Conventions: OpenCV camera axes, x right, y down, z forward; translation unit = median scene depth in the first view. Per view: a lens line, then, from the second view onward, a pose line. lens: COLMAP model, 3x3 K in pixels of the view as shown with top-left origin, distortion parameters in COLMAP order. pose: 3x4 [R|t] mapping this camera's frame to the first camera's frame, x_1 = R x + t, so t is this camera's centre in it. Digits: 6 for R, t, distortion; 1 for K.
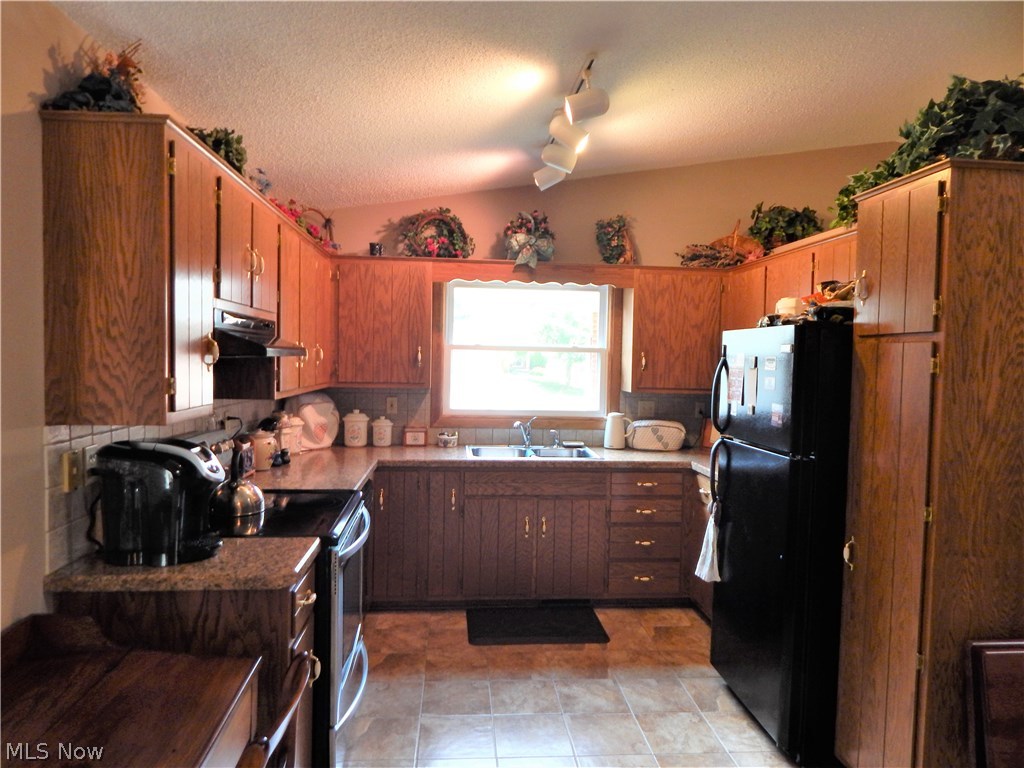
lens RADIAL K [[670.7, 0, 512.0], [0, 670.7, 384.0], [0, 0, 1]] dist [-0.004747, -0.004144]
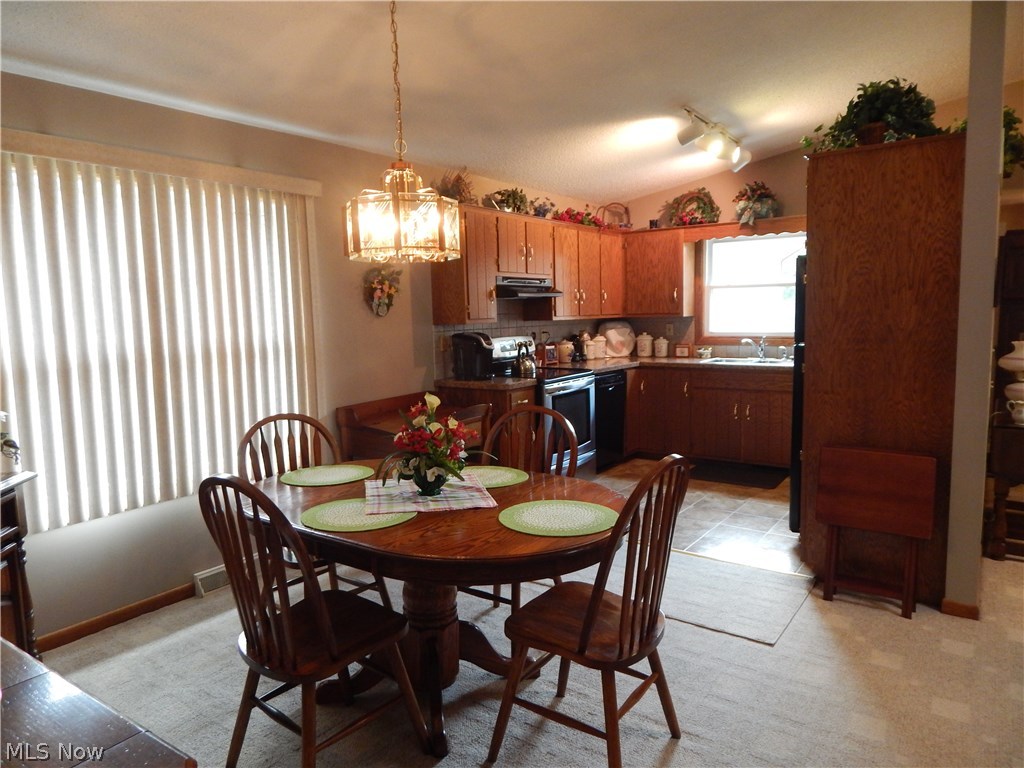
lens RADIAL K [[670.7, 0, 512.0], [0, 670.7, 384.0], [0, 0, 1]] dist [-0.004747, -0.004144]
pose [[0.757232, 0.032548, -0.652335, 0.565602], [0.012139, 0.997884, 0.063880, 0.057183], [0.653033, -0.056290, 0.755234, -0.367292]]
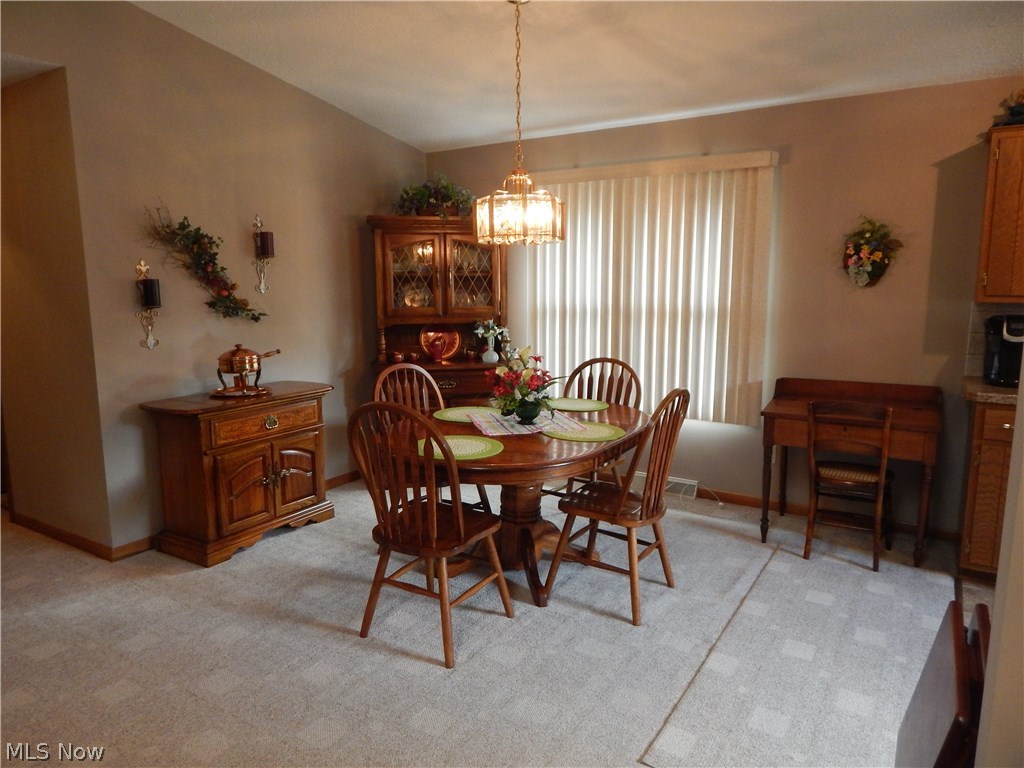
lens RADIAL K [[670.7, 0, 512.0], [0, 670.7, 384.0], [0, 0, 1]] dist [-0.004747, -0.004144]
pose [[-0.595895, 0.113457, -0.795008, 0.750648], [-0.038899, 0.984730, 0.169689, 0.011132], [0.802120, 0.132042, -0.582382, 0.467609]]
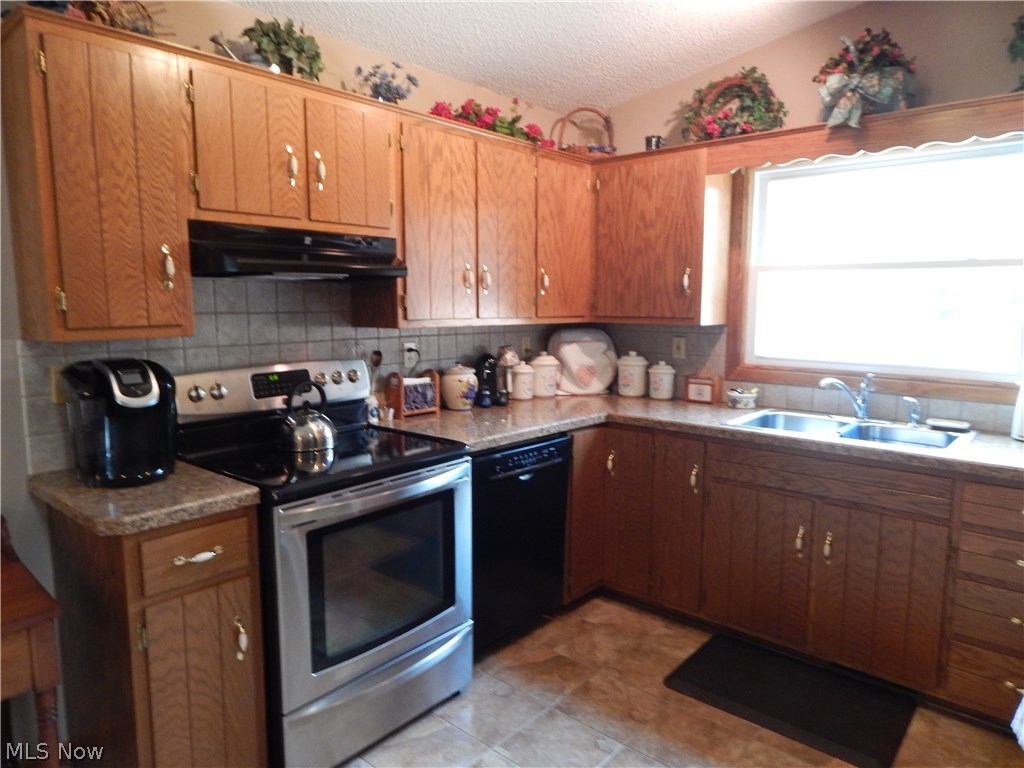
lens RADIAL K [[670.7, 0, 512.0], [0, 670.7, 384.0], [0, 0, 1]] dist [-0.004747, -0.004144]
pose [[0.692131, 0.070852, -0.718286, 0.270170], [-0.019025, 0.996615, 0.079974, 0.016189], [0.721521, -0.041687, 0.691136, 0.349899]]
